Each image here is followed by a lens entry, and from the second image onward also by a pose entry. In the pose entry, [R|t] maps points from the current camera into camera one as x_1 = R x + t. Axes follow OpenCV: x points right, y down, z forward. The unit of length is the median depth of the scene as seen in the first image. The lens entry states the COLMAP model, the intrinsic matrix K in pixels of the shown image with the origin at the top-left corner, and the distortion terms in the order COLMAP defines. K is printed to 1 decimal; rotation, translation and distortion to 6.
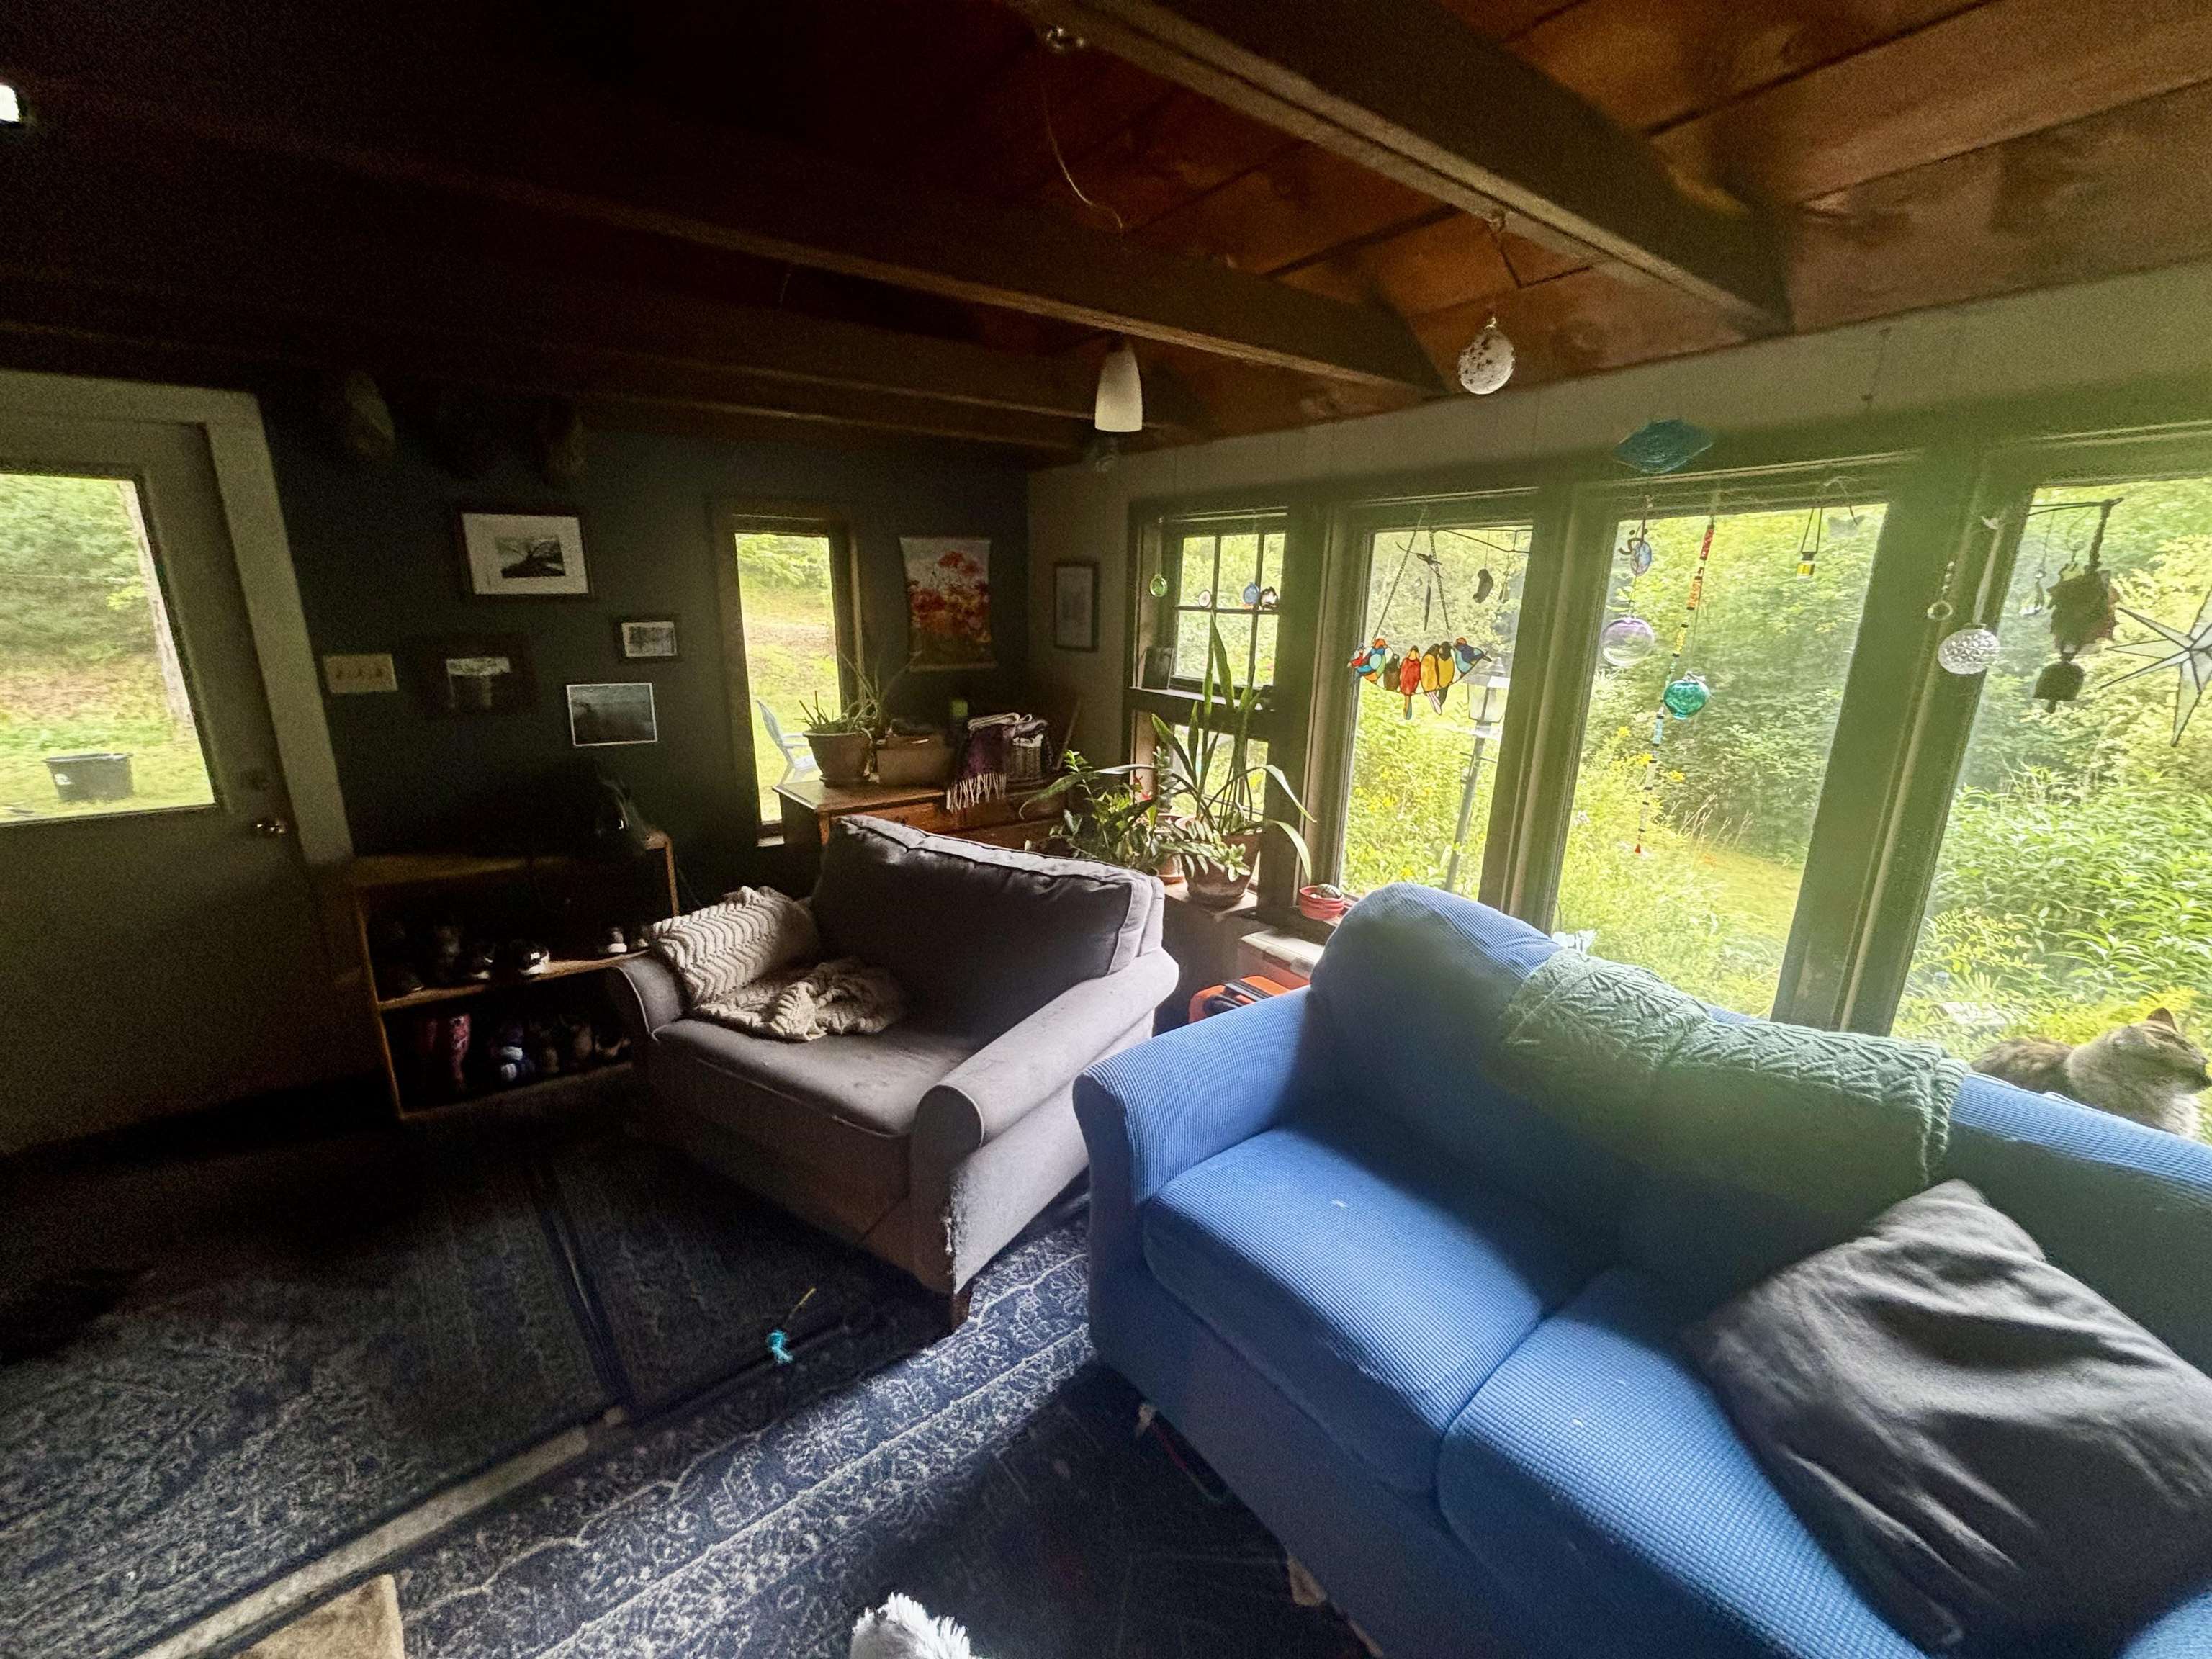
lens RADIAL K [[886.2, 0, 1106.7], [0, 886.2, 830.7], [0, 0, 1]] dist [-0.001964, -0.000299]
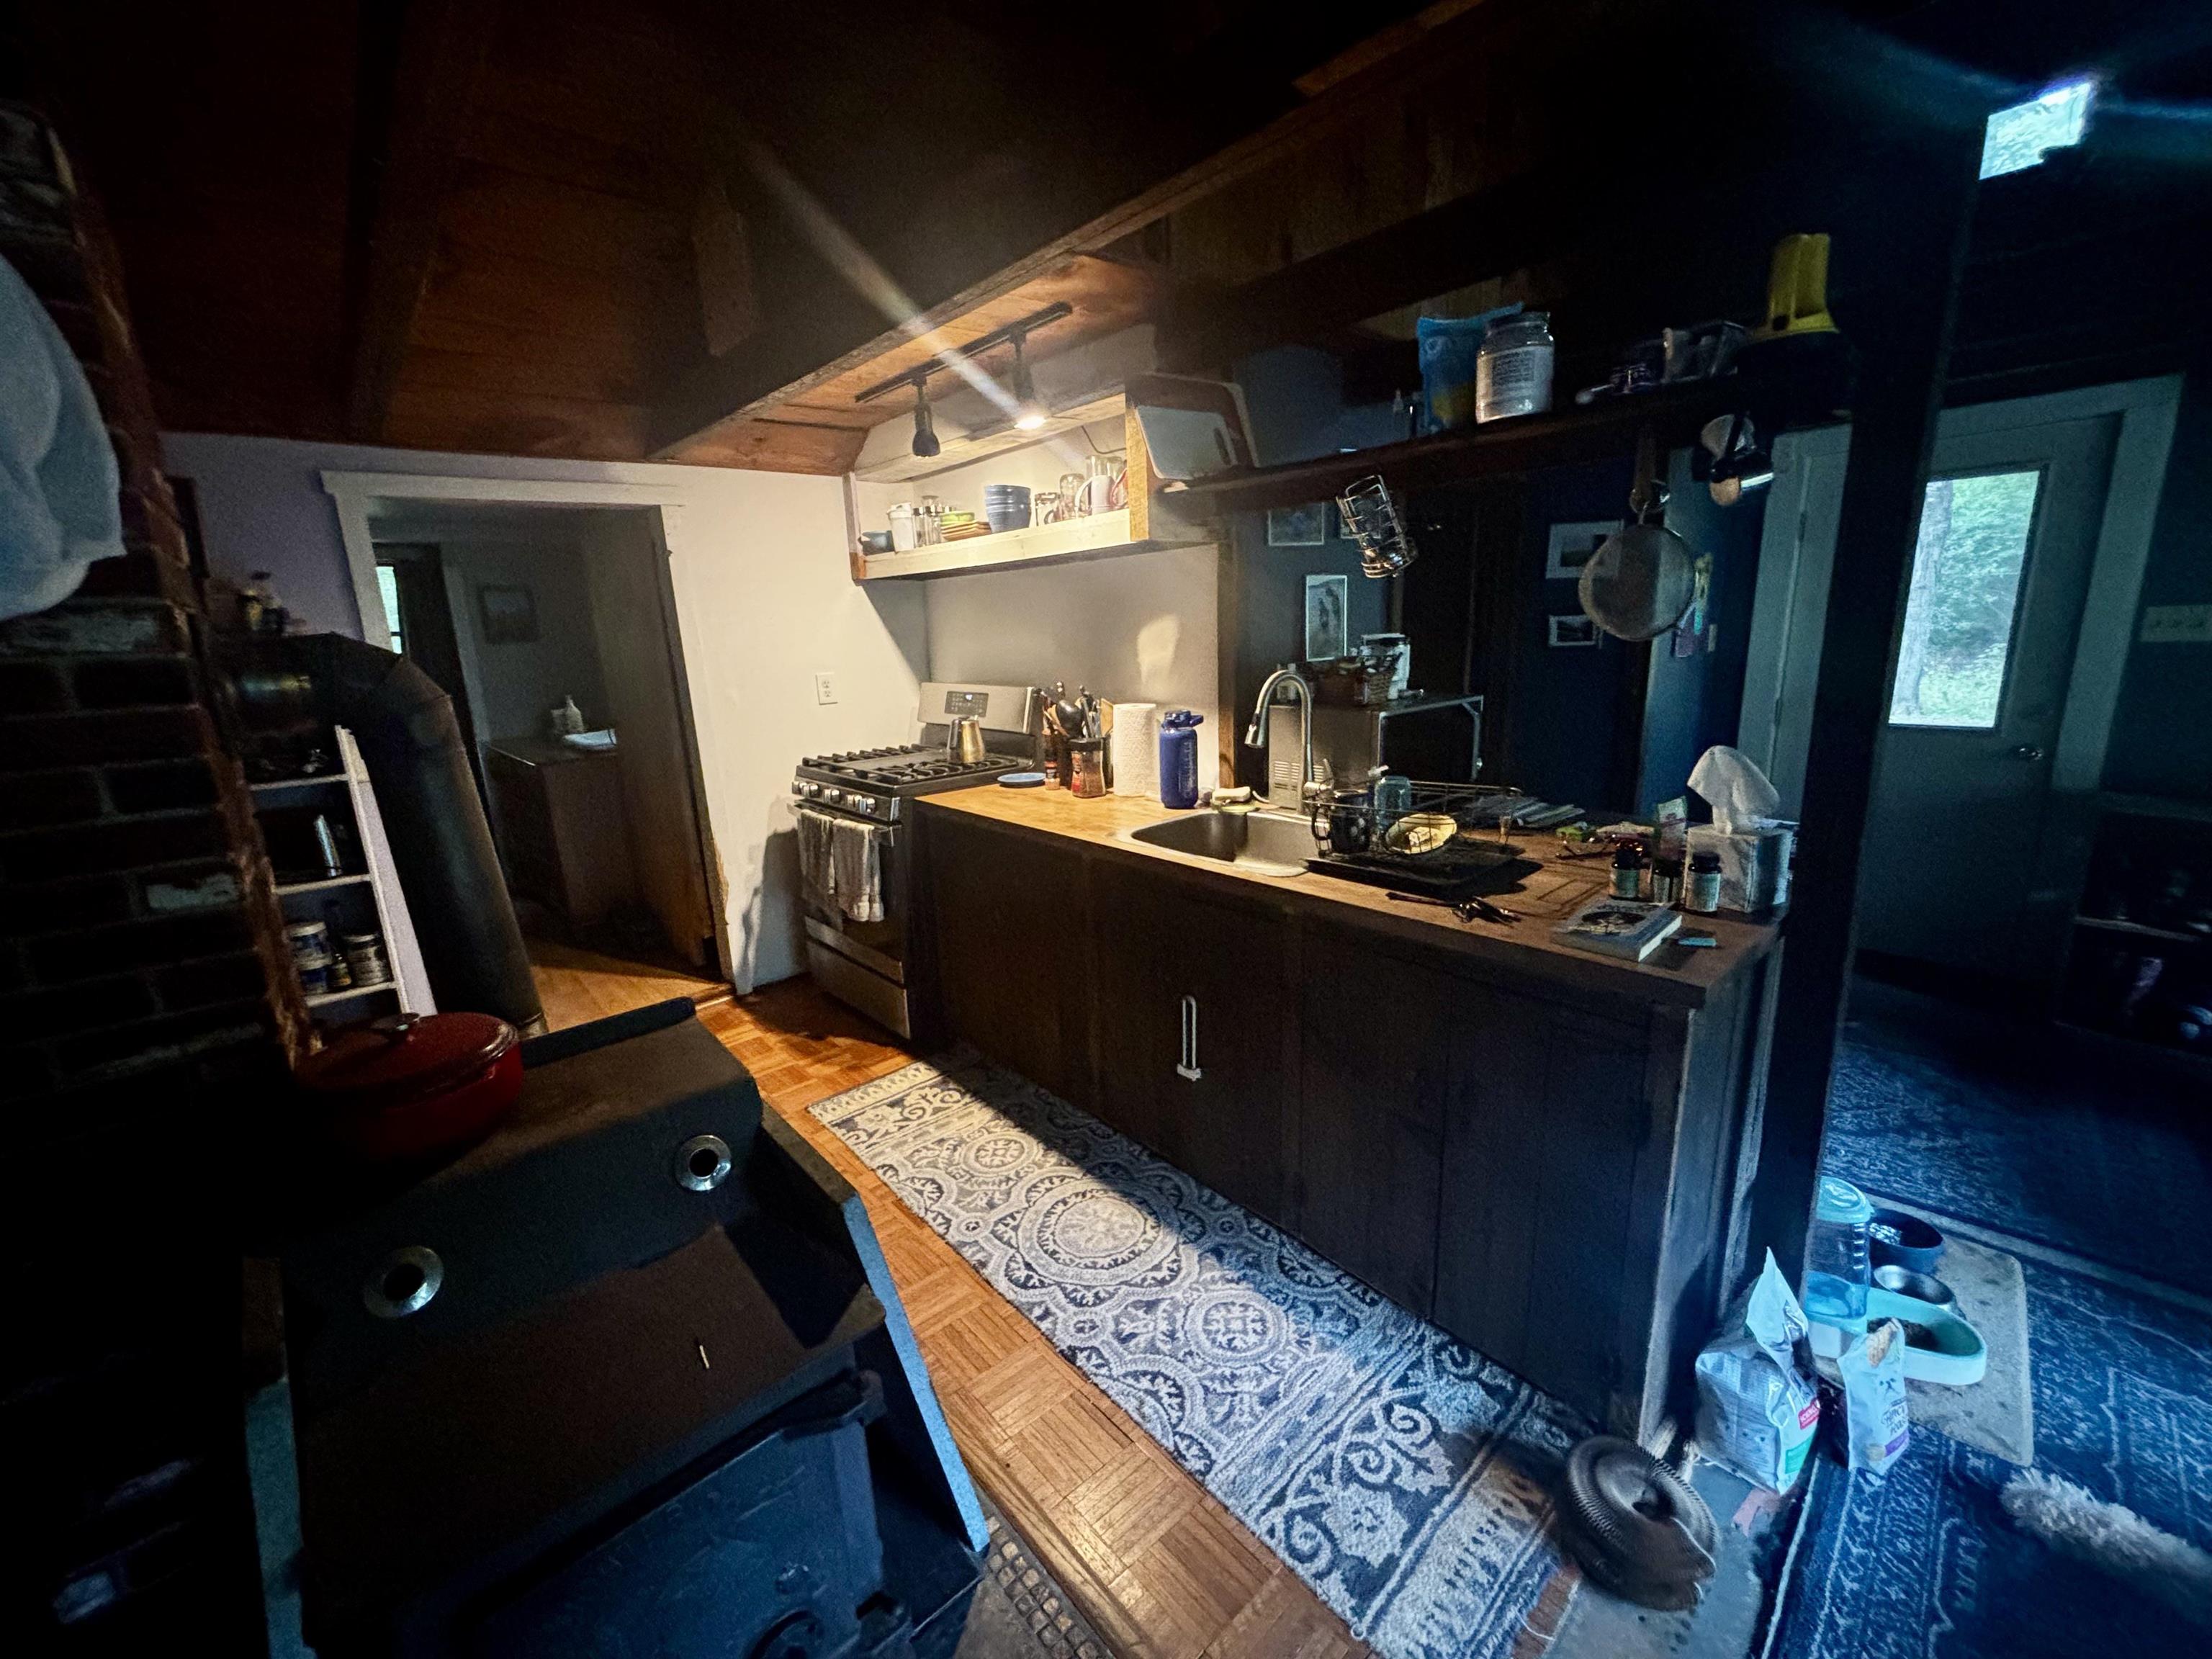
lens RADIAL K [[886.2, 0, 1113.1], [0, 886.2, 832.7], [0, 0, 1]] dist [-0.001964, -0.000299]
pose [[0.091439, 0.204451, -0.974597, 0.130367], [-0.214046, 0.959856, 0.181277, 0.152553], [0.972534, 0.192033, 0.131530, -0.351446]]
